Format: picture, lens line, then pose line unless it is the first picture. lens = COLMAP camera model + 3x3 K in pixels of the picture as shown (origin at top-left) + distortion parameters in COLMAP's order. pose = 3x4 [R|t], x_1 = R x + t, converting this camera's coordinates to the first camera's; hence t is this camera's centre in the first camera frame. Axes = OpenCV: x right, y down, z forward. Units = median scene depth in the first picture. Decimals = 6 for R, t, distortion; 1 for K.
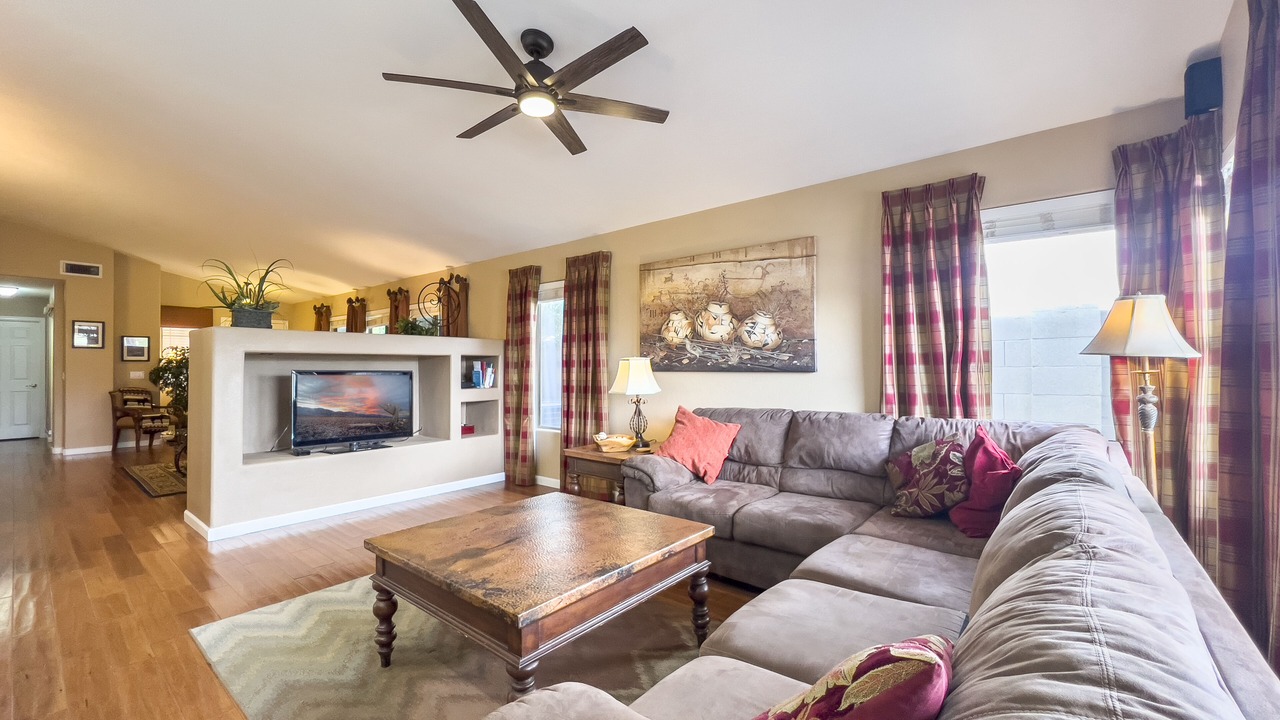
lens RADIAL K [[511.6, 0, 633.6], [0, 511.6, 364.8], [0, 0, 1]] dist [-0.006220, -0.000202]
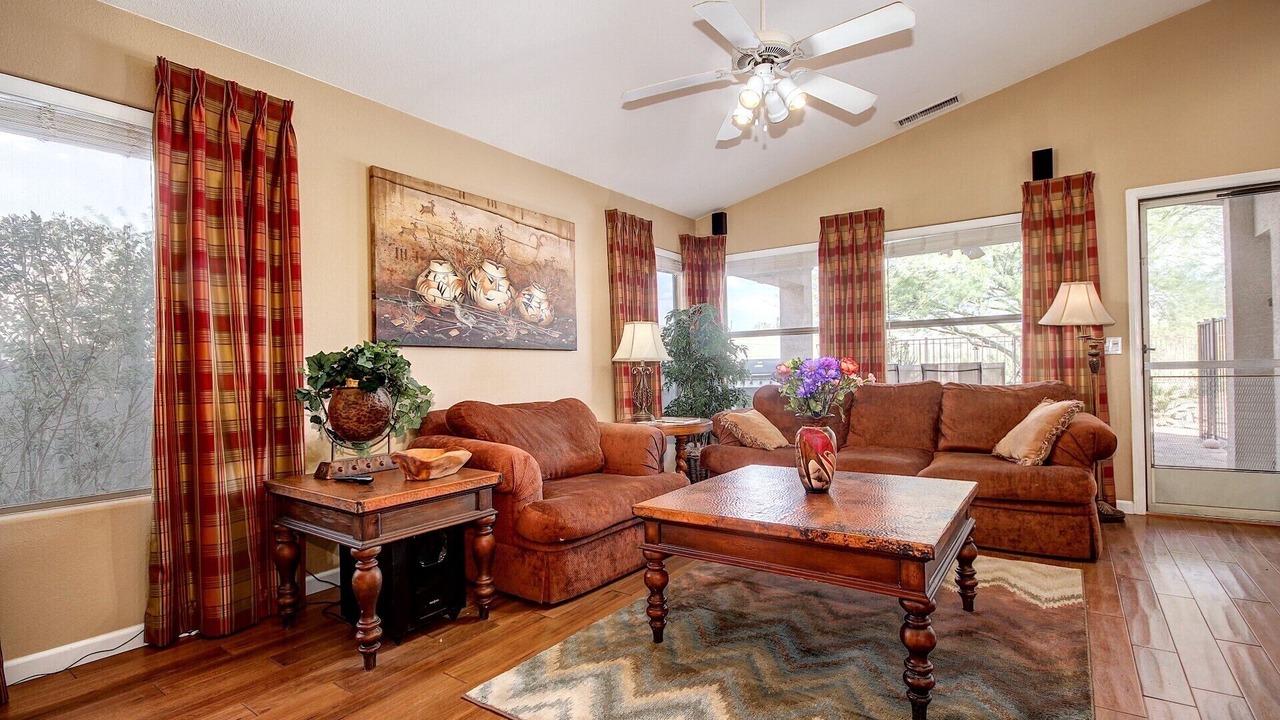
lens RADIAL K [[602.1, 0, 672.5], [0, 602.1, 364.5], [0, 0, 1]] dist [0.019322, 0.000187]
pose [[-0.086456, 0.010137, 0.996204, -0.770730], [0.004326, 0.999943, -0.009799, 0.047963], [-0.996246, 0.003463, -0.086495, 0.757072]]
